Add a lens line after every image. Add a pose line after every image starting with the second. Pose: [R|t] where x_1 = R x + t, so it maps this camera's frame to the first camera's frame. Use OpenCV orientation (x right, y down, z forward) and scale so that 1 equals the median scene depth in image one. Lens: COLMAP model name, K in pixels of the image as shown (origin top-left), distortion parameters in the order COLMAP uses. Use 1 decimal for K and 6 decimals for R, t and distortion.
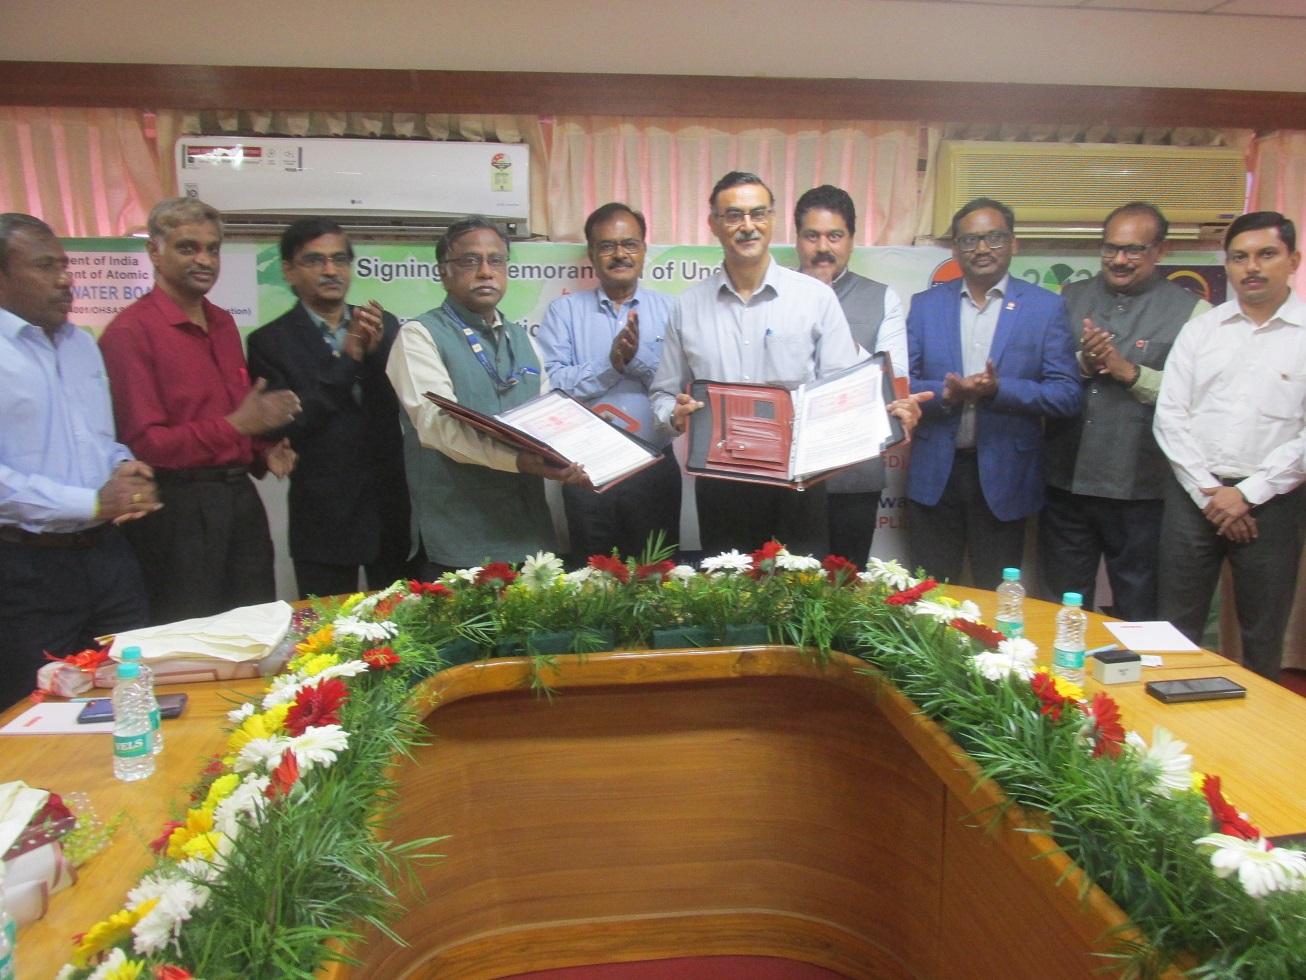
lens RADIAL K [[1084.9, 0, 650.8], [0, 1084.9, 493.9], [0, 0, 1]] dist [-0.028945, 0.005494]
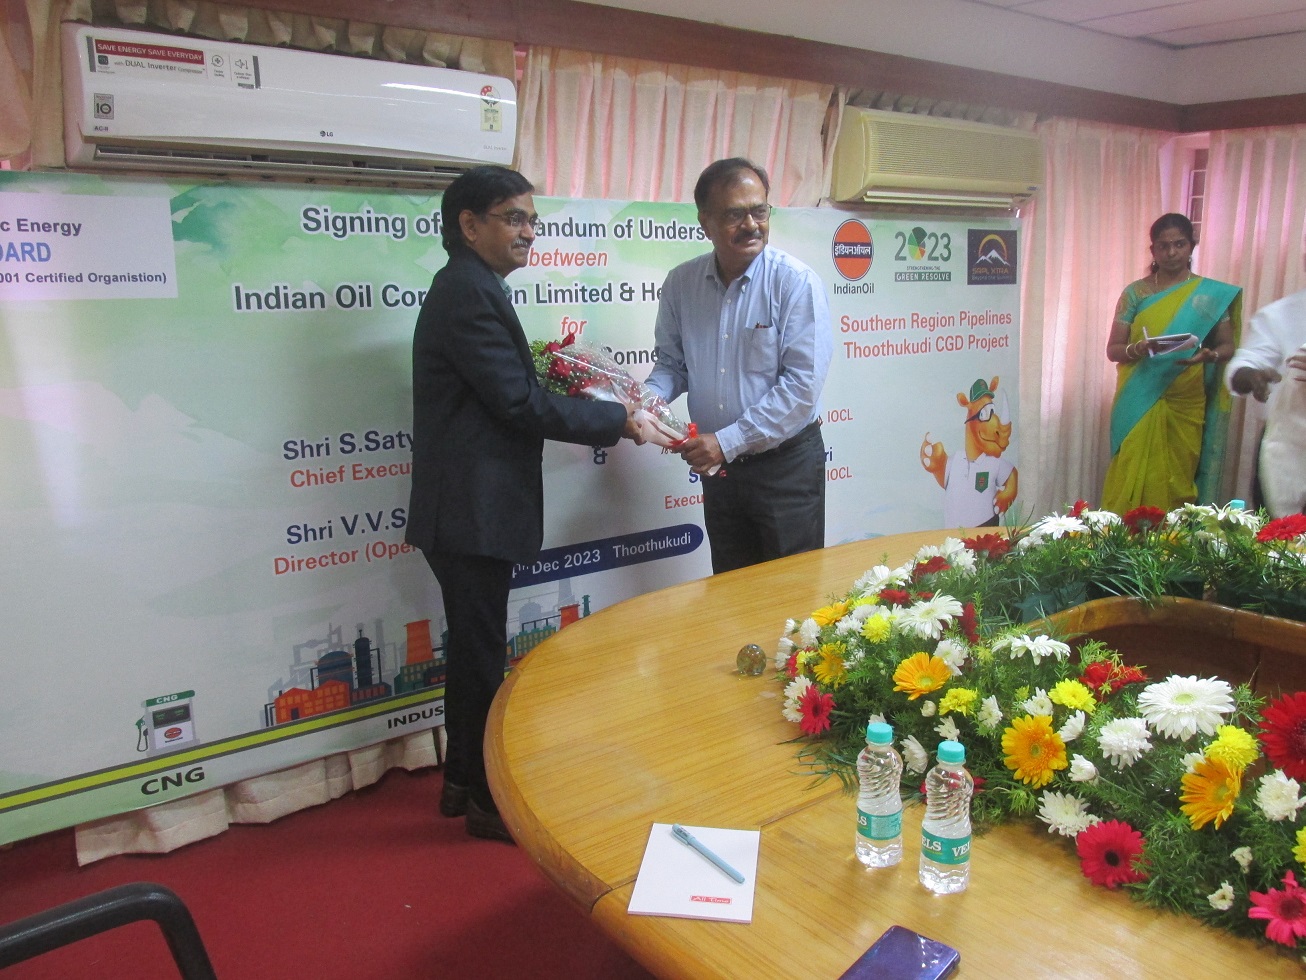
lens RADIAL K [[1084.9, 0, 648.9], [0, 1084.9, 494.2], [0, 0, 1]] dist [-0.028945, 0.005494]
pose [[0.858203, -0.108865, 0.501634, -0.480481], [0.090931, 0.994038, 0.060162, -0.038217], [-0.505193, -0.006018, 0.862986, 0.209814]]
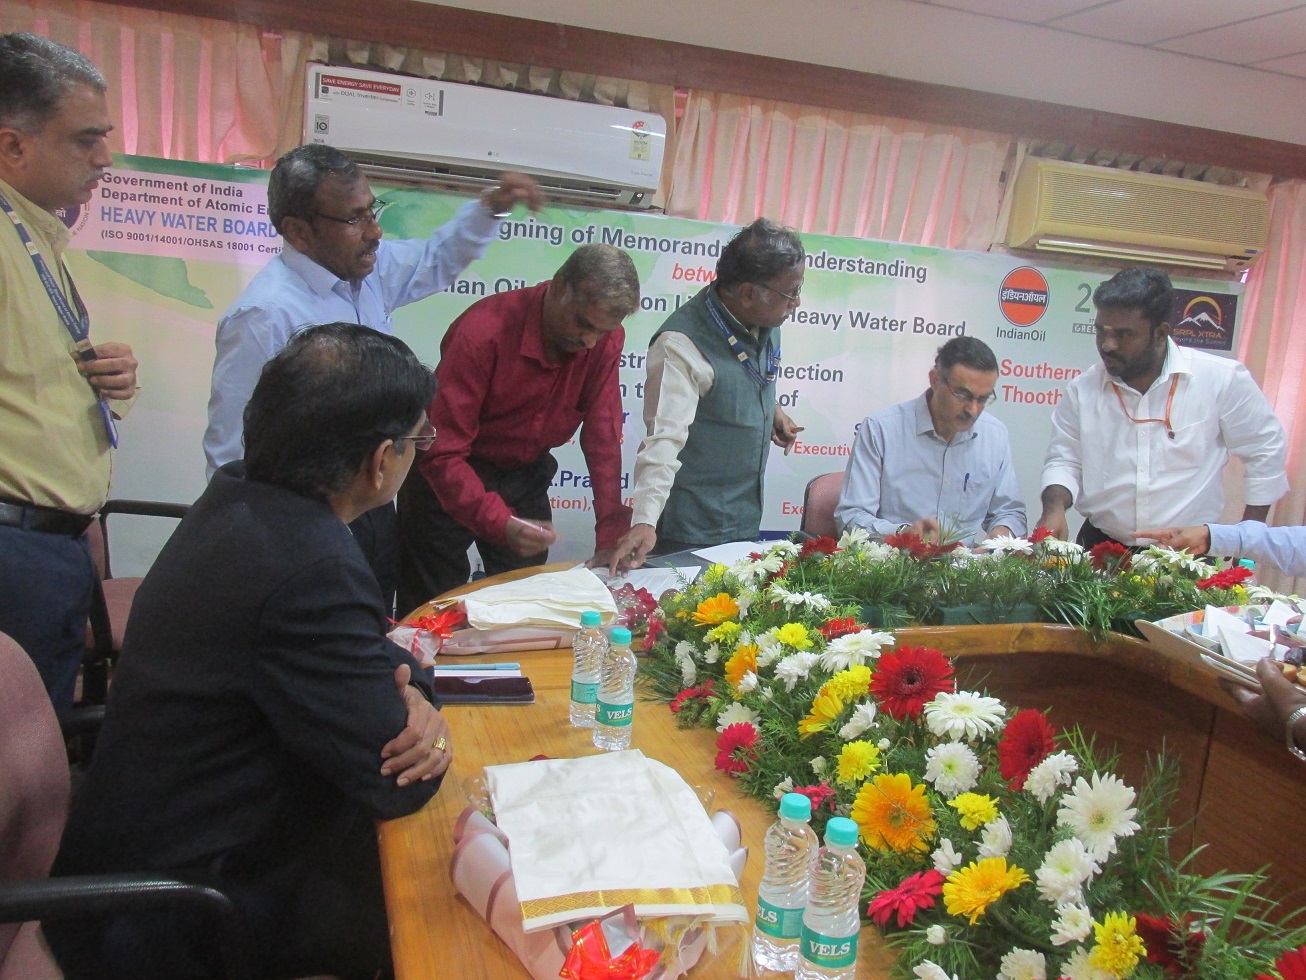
lens RADIAL K [[1084.9, 0, 649.6], [0, 1084.9, 492.6], [0, 0, 1]] dist [-0.028945, 0.005494]
pose [[0.979133, 0.046754, 0.197770, -0.306369], [-0.050059, 0.998677, 0.011745, 0.011307], [-0.196959, -0.021400, 0.980178, 0.024577]]
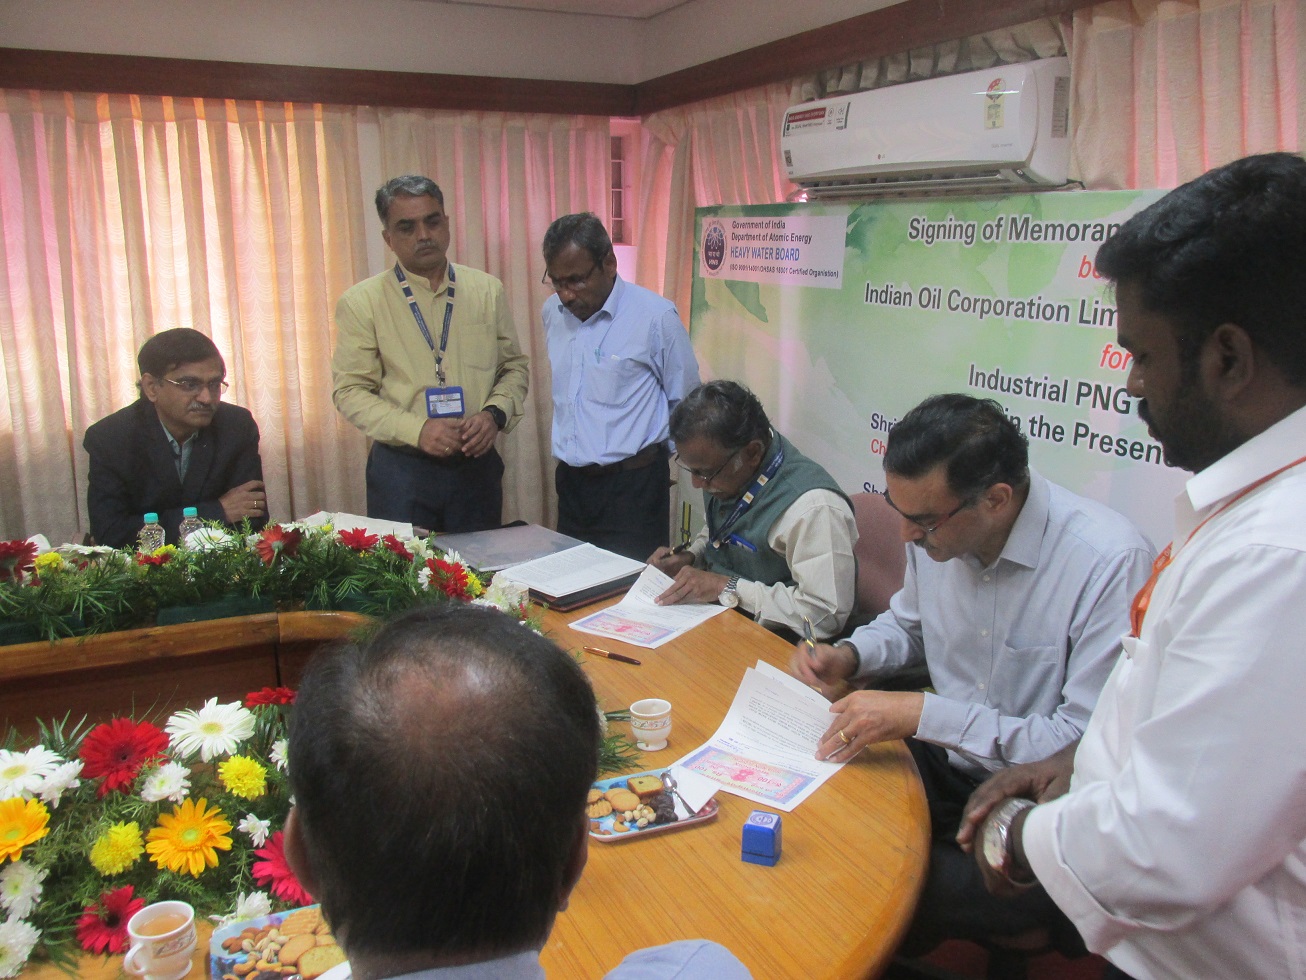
lens RADIAL K [[1084.9, 0, 648.0], [0, 1084.9, 489.6], [0, 0, 1]] dist [-0.028945, 0.005494]
pose [[0.309802, 0.212534, -0.926743, 0.548643], [-0.159617, 0.972489, 0.169667, -0.119656], [0.937307, 0.095361, 0.335203, 0.531519]]
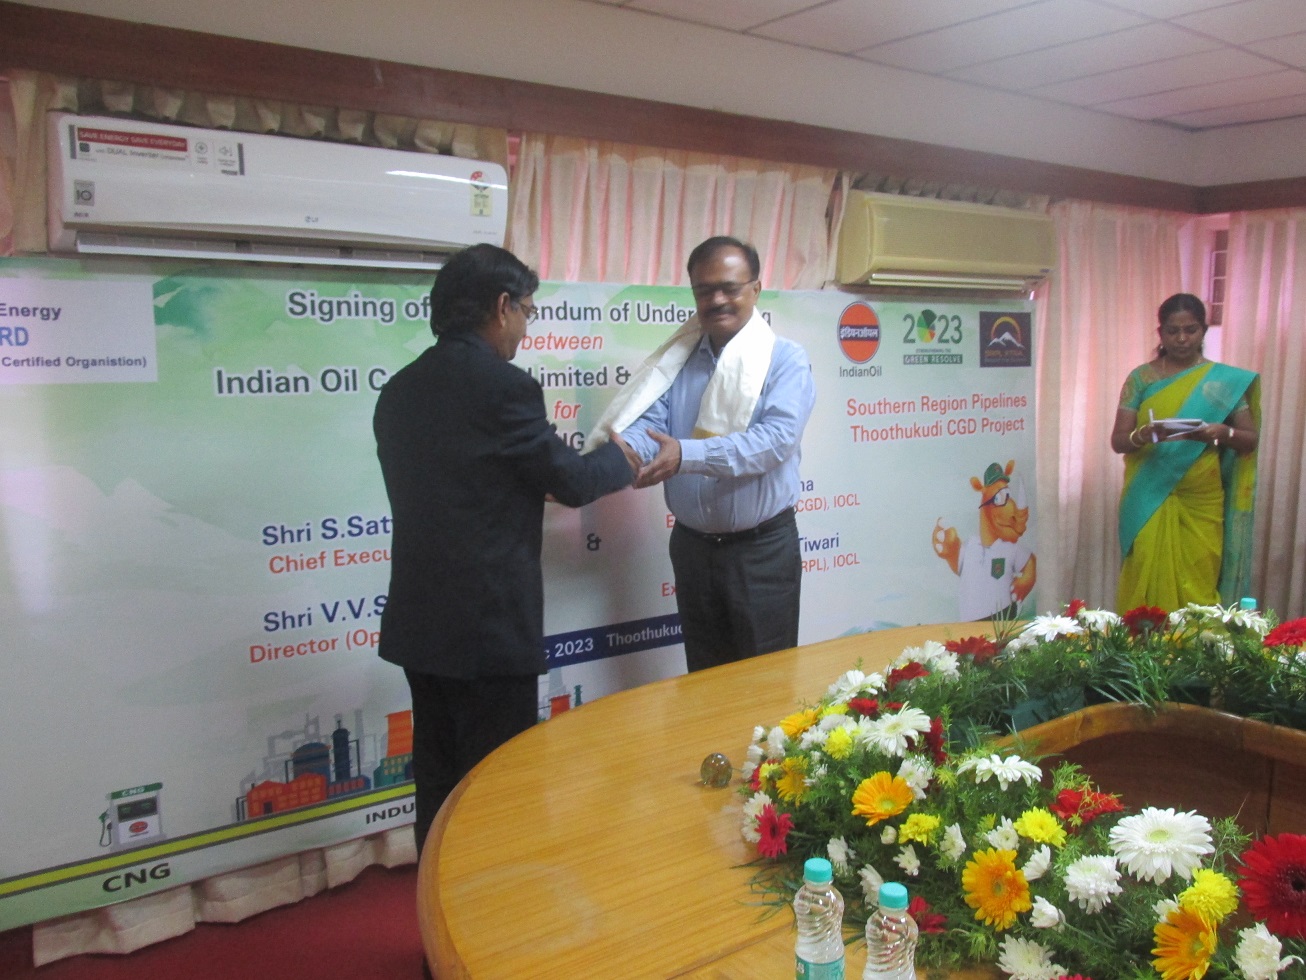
lens RADIAL K [[1084.9, 0, 651.4], [0, 1084.9, 494.5], [0, 0, 1]] dist [-0.028945, 0.005494]
pose [[0.874528, -0.068443, 0.480121, -0.435165], [0.083436, 0.996464, -0.009926, -0.045484], [-0.477744, 0.048740, 0.877146, 0.212214]]
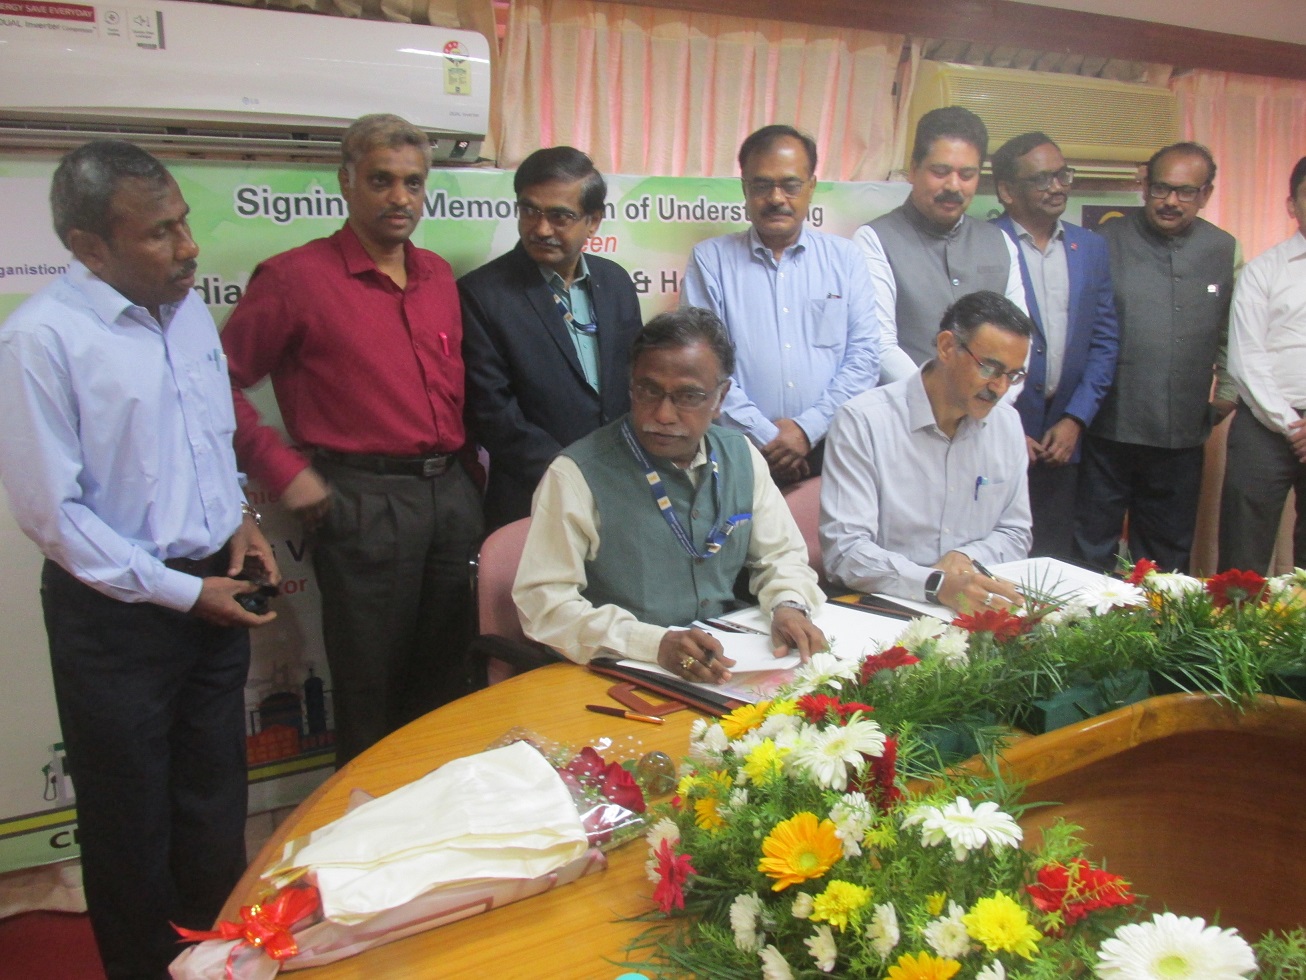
lens RADIAL K [[1084.9, 0, 653.3], [0, 1084.9, 492.2], [0, 0, 1]] dist [-0.028945, 0.005494]
pose [[0.923849, -0.093036, 0.371277, -0.305867], [0.079064, 0.995475, 0.052714, -0.044001], [-0.374501, -0.019345, 0.927025, 0.279246]]
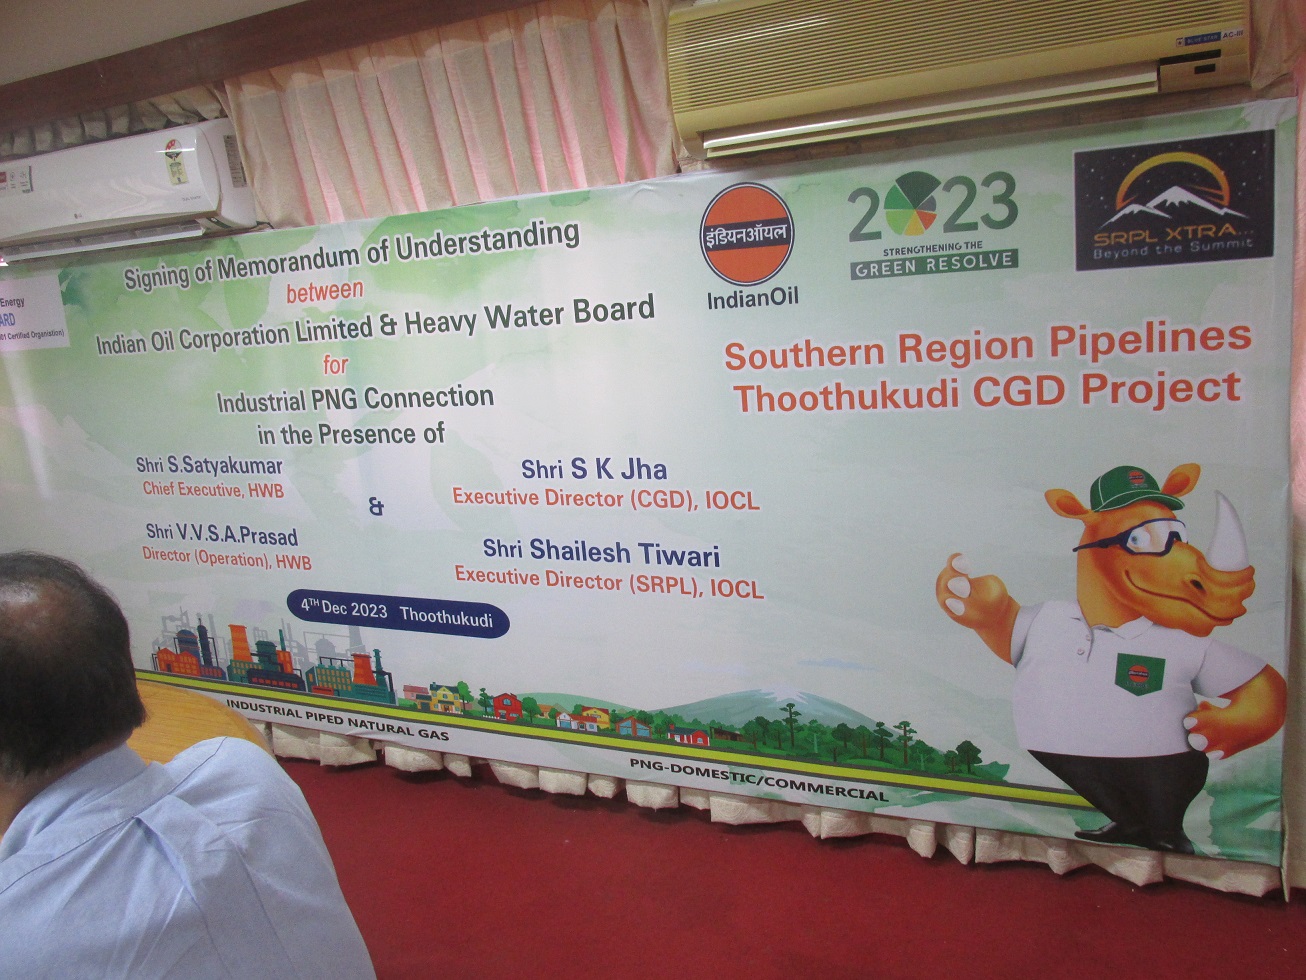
lens RADIAL K [[1084.9, 0, 645.1], [0, 1084.9, 495.3], [0, 0, 1]] dist [-0.028945, 0.005494]
pose [[0.830292, 0.043420, -0.555635, 0.651712], [0.018776, 0.994216, 0.105749, -0.115989], [0.557013, -0.098235, 0.824674, 0.470797]]
